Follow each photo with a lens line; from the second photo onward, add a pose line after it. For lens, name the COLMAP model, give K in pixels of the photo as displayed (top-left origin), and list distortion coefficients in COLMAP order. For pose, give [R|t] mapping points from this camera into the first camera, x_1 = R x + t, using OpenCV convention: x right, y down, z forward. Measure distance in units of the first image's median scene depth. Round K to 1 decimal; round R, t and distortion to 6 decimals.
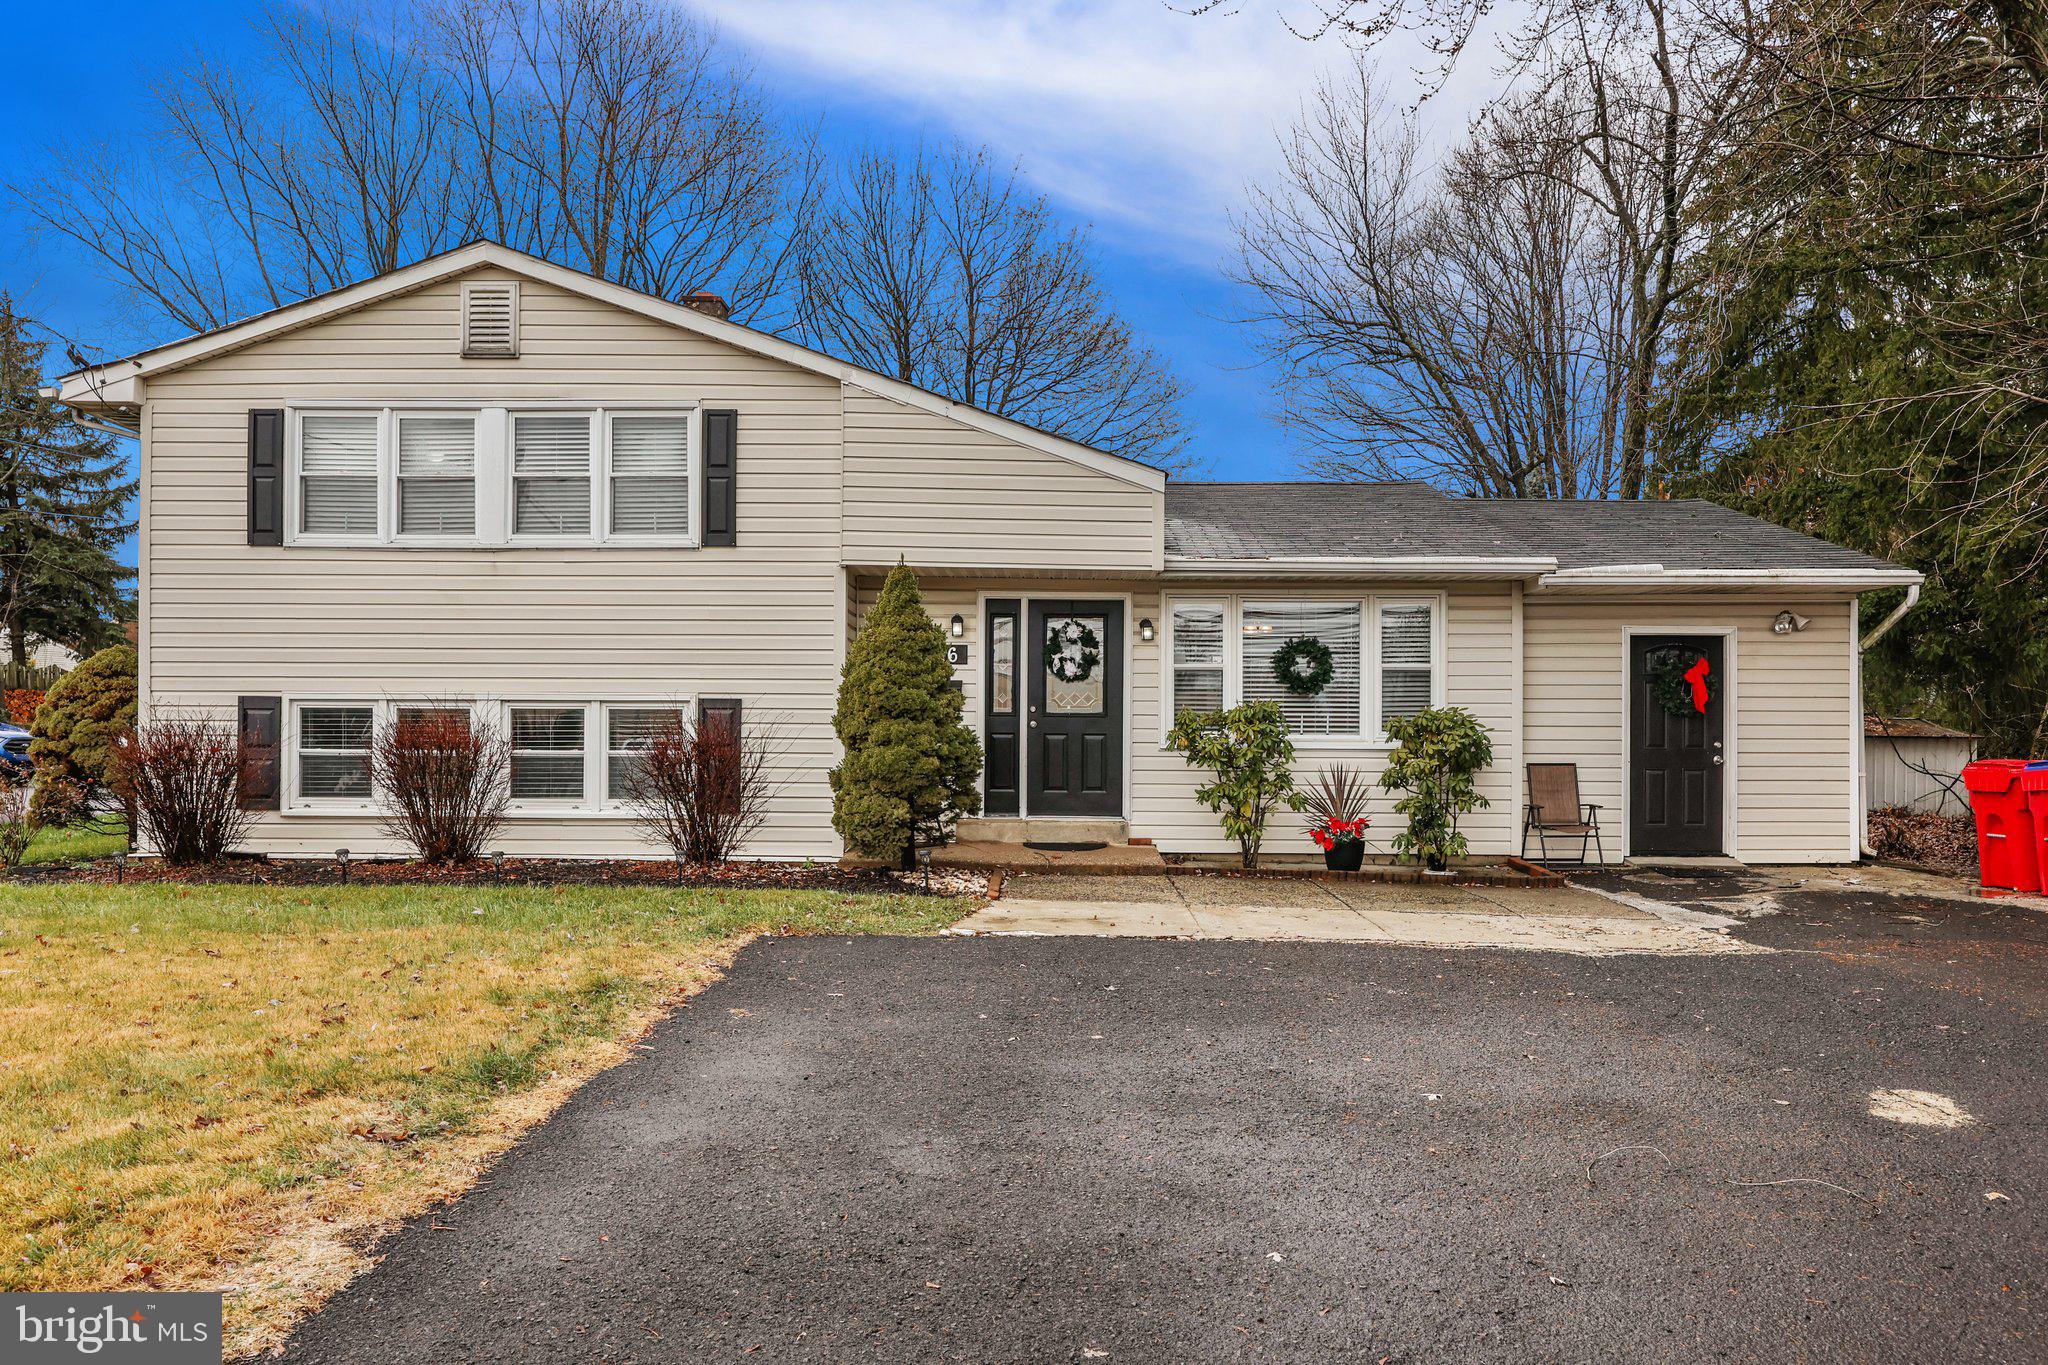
lens RADIAL K [[1413.0, 0, 1029.4], [0, 1413.0, 612.8], [0, 0, 1]] dist [-0.006913, 0.003267]
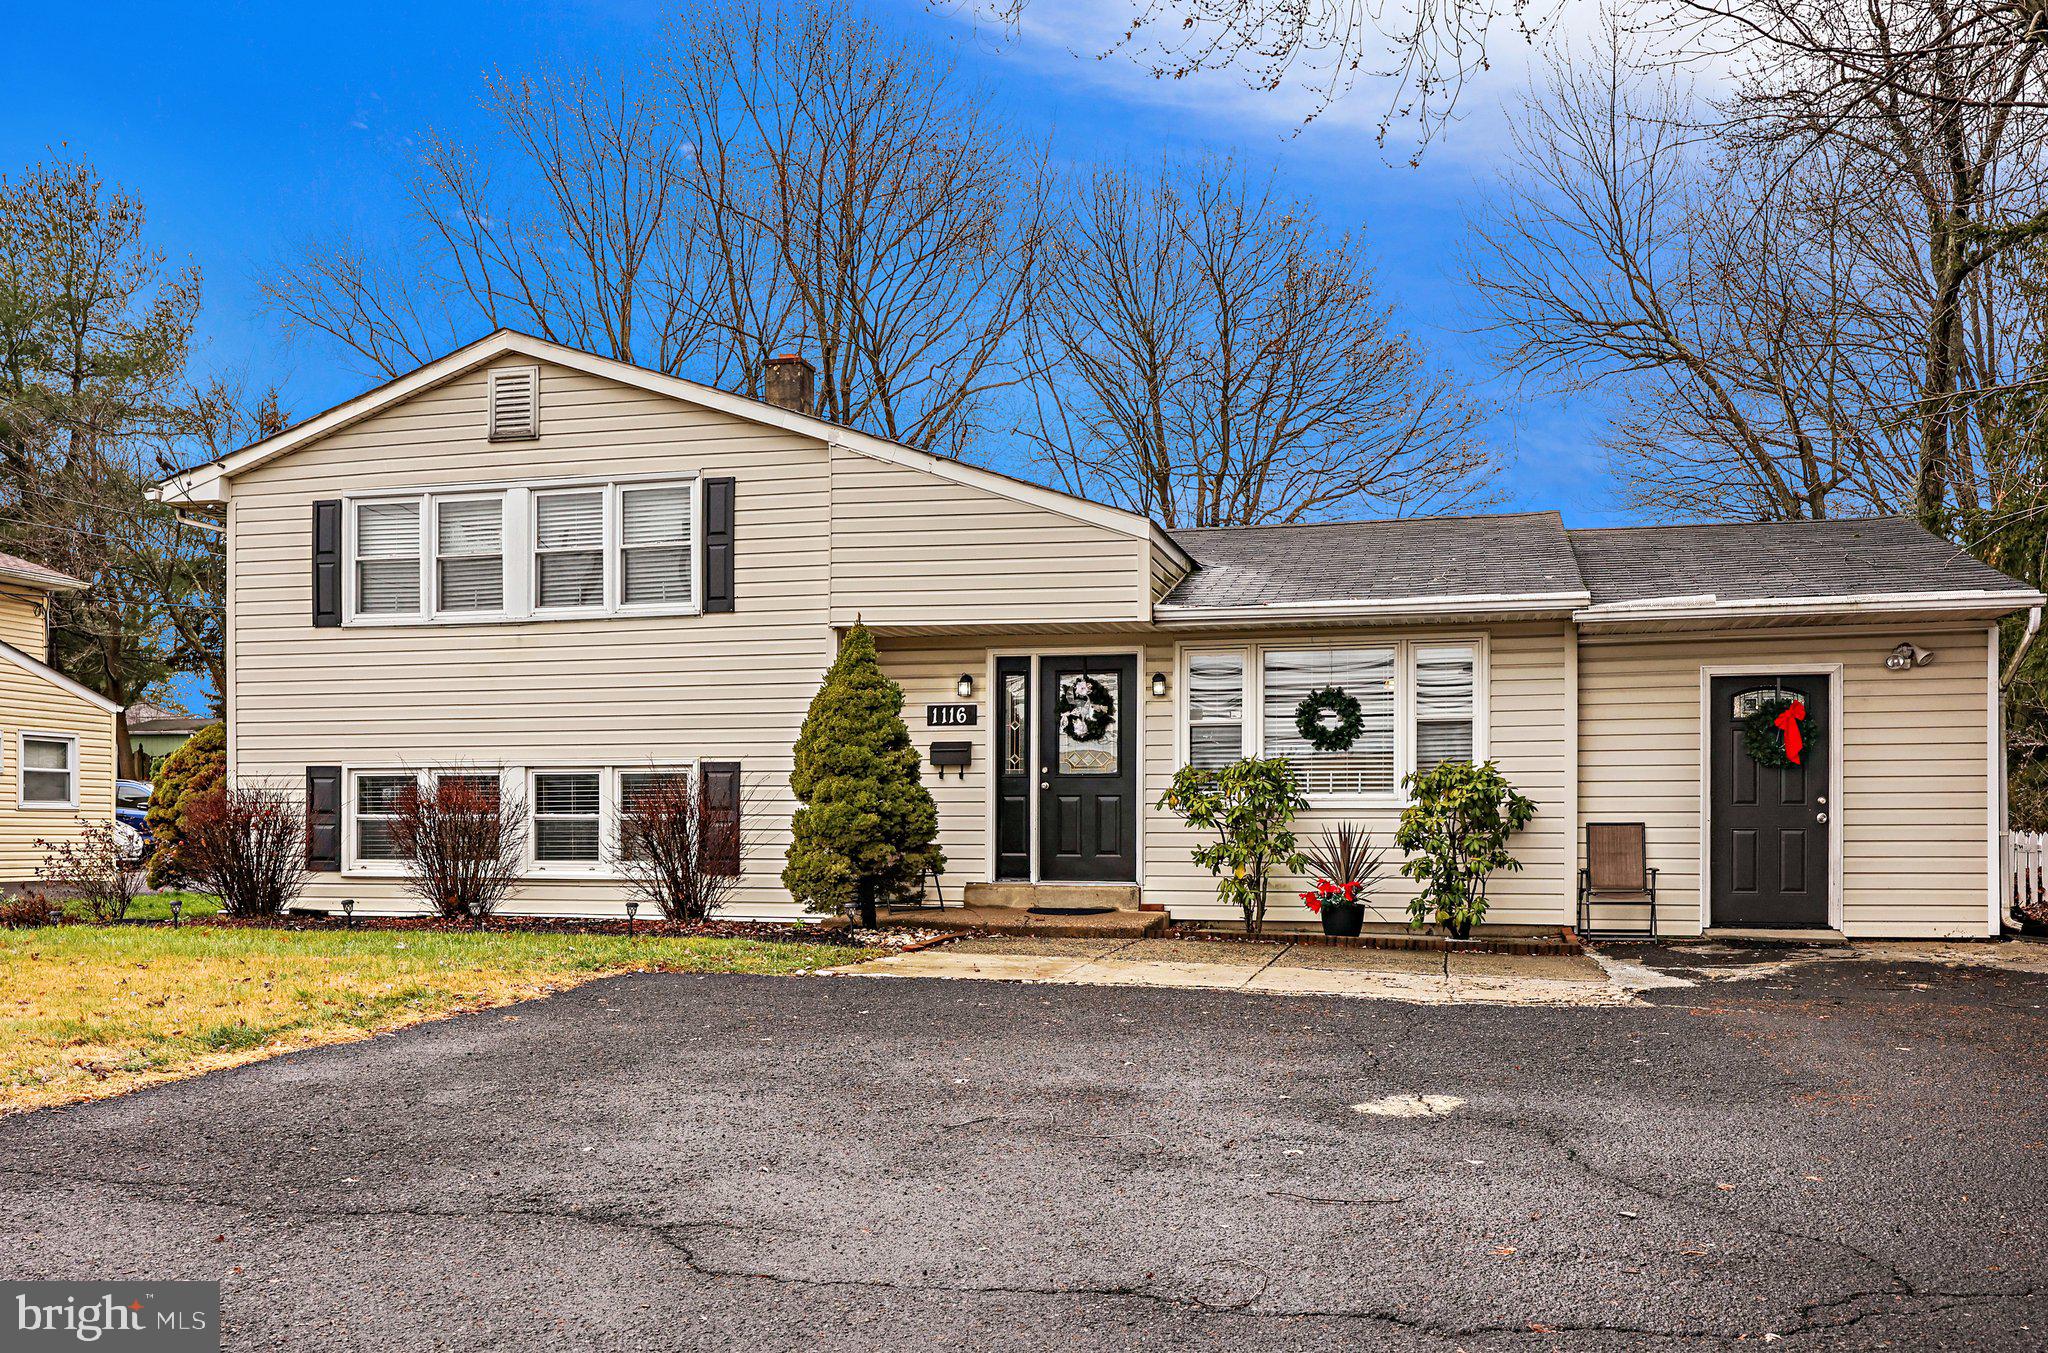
lens RADIAL K [[1655.0, 0, 1024.4], [0, 1655.0, 671.3], [0, 0, 1]] dist [-0.011782, -0.003887]
pose [[0.972465, -0.027576, -0.231411, 0.265915], [0.025311, 0.999598, -0.012754, 0.015890], [0.231670, 0.006545, 0.972773, -0.104806]]
